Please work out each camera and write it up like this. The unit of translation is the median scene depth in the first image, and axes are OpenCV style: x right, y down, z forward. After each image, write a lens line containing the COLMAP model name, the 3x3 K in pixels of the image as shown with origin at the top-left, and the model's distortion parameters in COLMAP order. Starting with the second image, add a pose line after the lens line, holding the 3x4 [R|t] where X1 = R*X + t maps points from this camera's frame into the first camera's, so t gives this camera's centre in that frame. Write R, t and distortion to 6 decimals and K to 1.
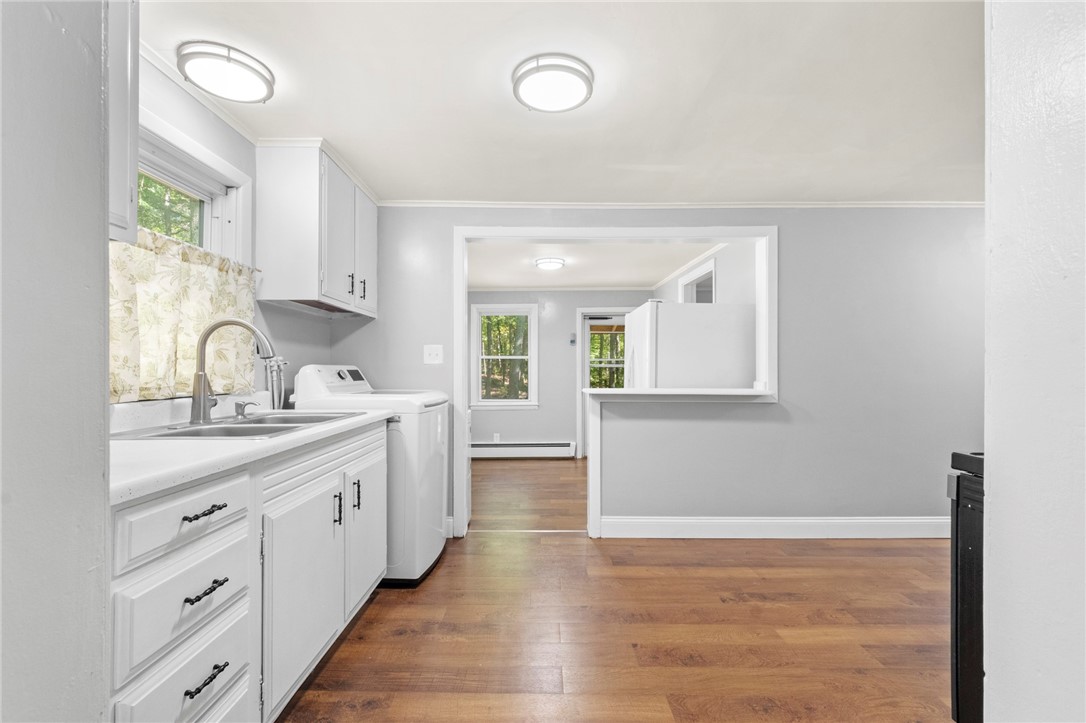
lens RADIAL K [[484.7, 0, 540.1], [0, 484.7, 366.4], [0, 0, 1]] dist [-0.001971, -0.000469]
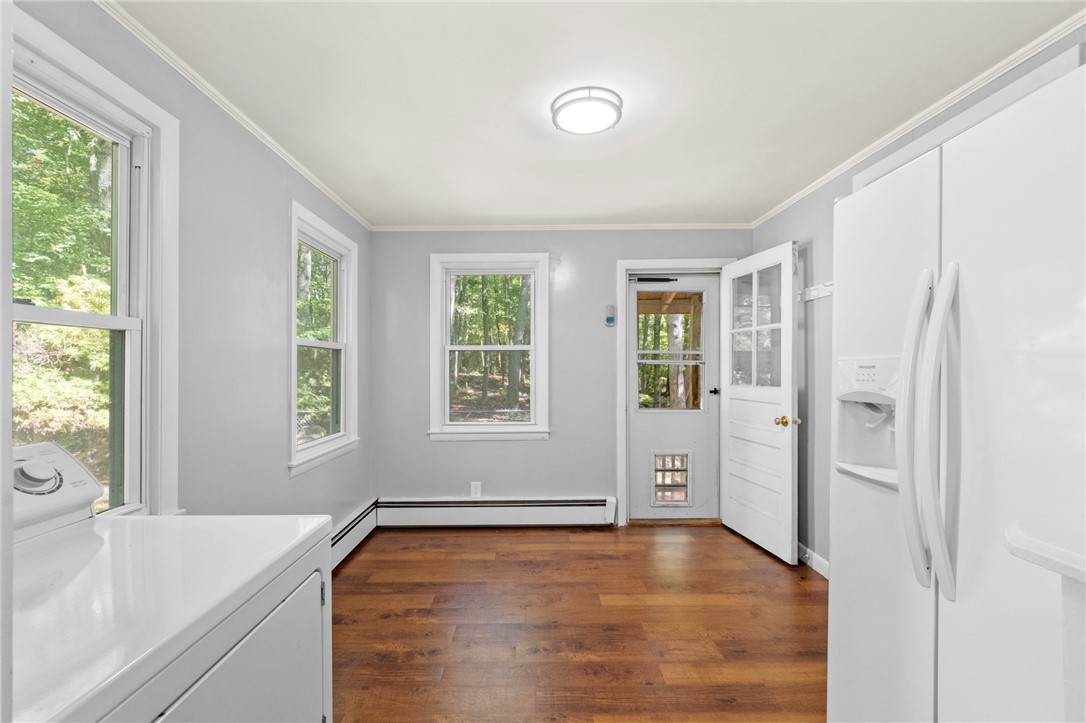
lens RADIAL K [[484.7, 0, 540.1], [0, 484.7, 366.4], [0, 0, 1]] dist [-0.001971, -0.000469]
pose [[0.999998, 0.000066, -0.001984, -0.013257], [-0.000065, 1.000000, 0.000751, 0.002993], [0.001984, -0.000751, 0.999998, 0.425793]]
